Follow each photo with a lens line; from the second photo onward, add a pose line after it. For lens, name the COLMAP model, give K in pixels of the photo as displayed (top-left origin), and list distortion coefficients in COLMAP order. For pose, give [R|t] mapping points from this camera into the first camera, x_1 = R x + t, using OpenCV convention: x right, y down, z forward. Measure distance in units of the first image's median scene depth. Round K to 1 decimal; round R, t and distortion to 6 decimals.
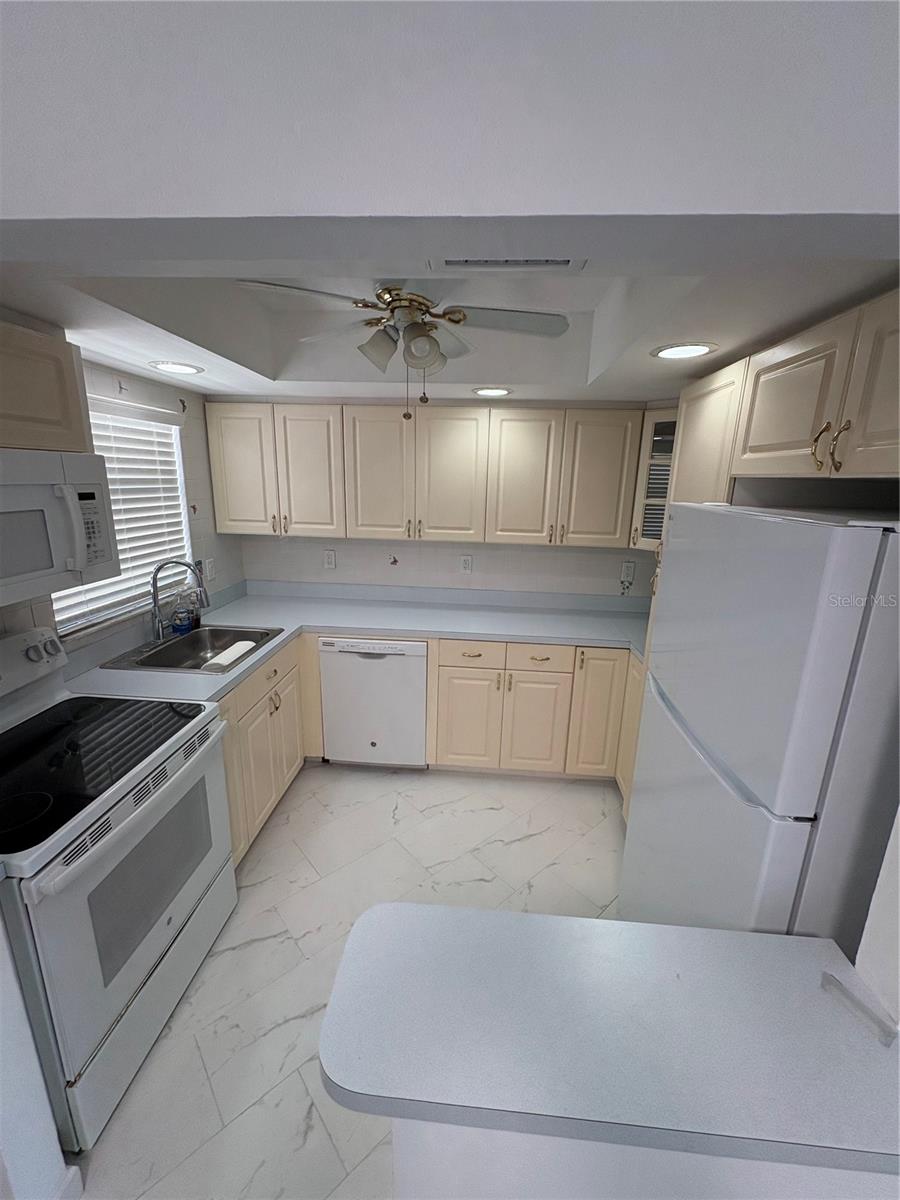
lens RADIAL K [[481.4, 0, 453.2], [0, 481.4, 598.6], [0, 0, 1]] dist [-0.000925, -0.000044]
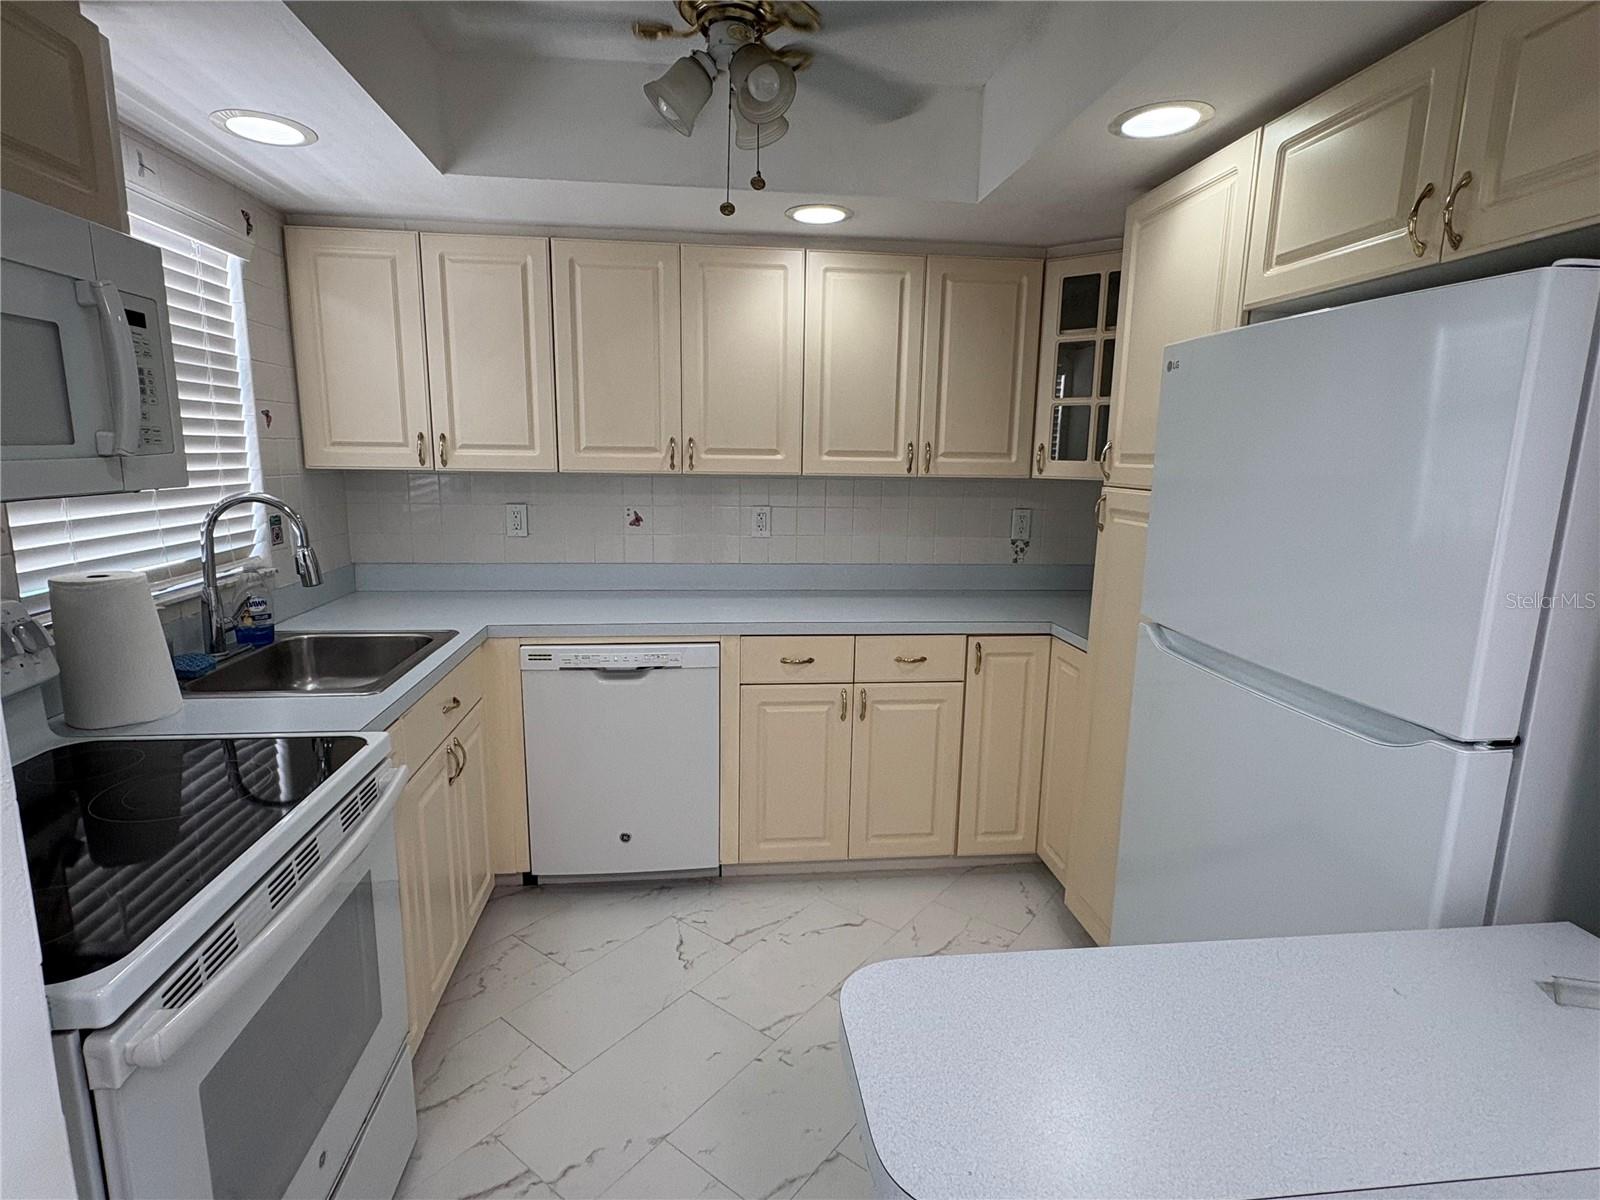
lens RADIAL K [[811.0, 0, 794.5], [0, 811.0, 597.9], [0, 0, 1]] dist [-0.003425, 0.002600]
pose [[0.982877, -0.042941, 0.179192, -0.140352], [0.053933, 0.996920, -0.056930, 0.098655], [-0.176195, 0.065619, 0.982166, 0.032278]]
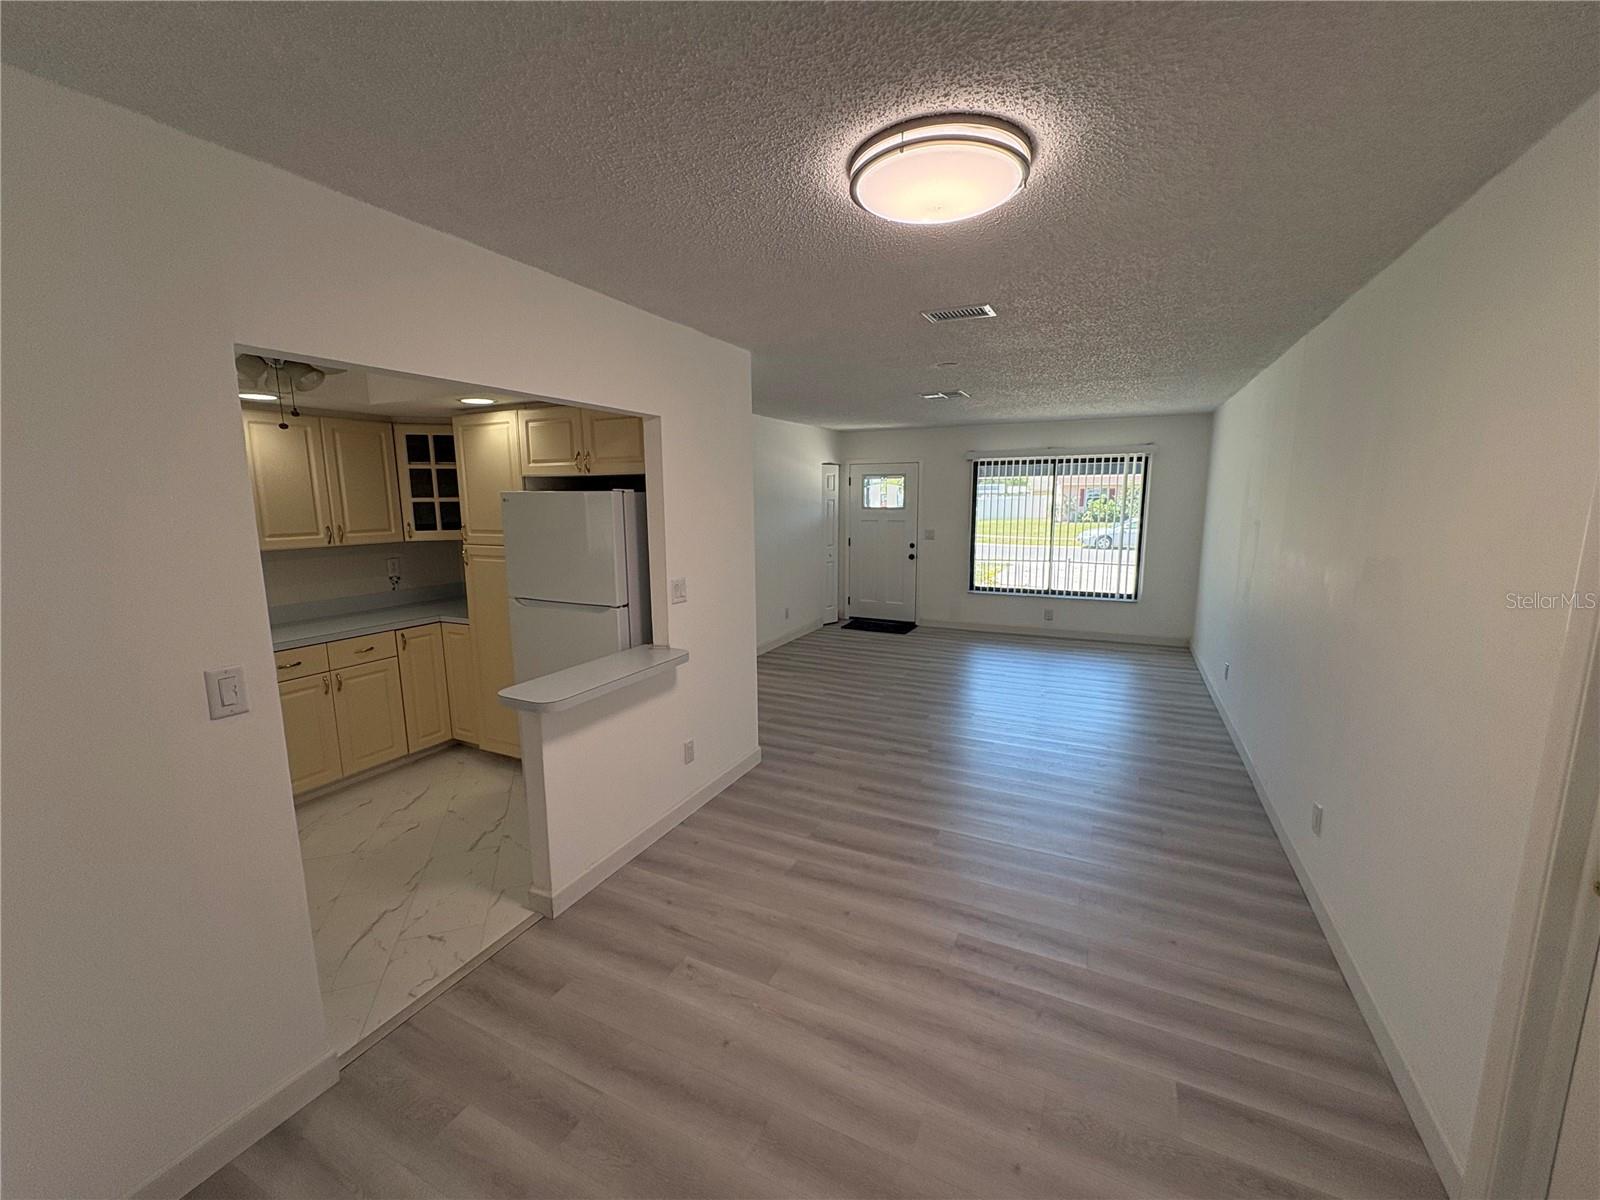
lens RADIAL K [[641.9, 0, 803.9], [0, 641.9, 598.0], [0, 0, 1]] dist [-0.000925, -0.000044]
pose [[0.364566, -0.173293, 0.914910, -0.736954], [0.242696, 0.966255, 0.086311, 0.127933], [-0.898994, 0.190579, 0.394321, -0.436732]]
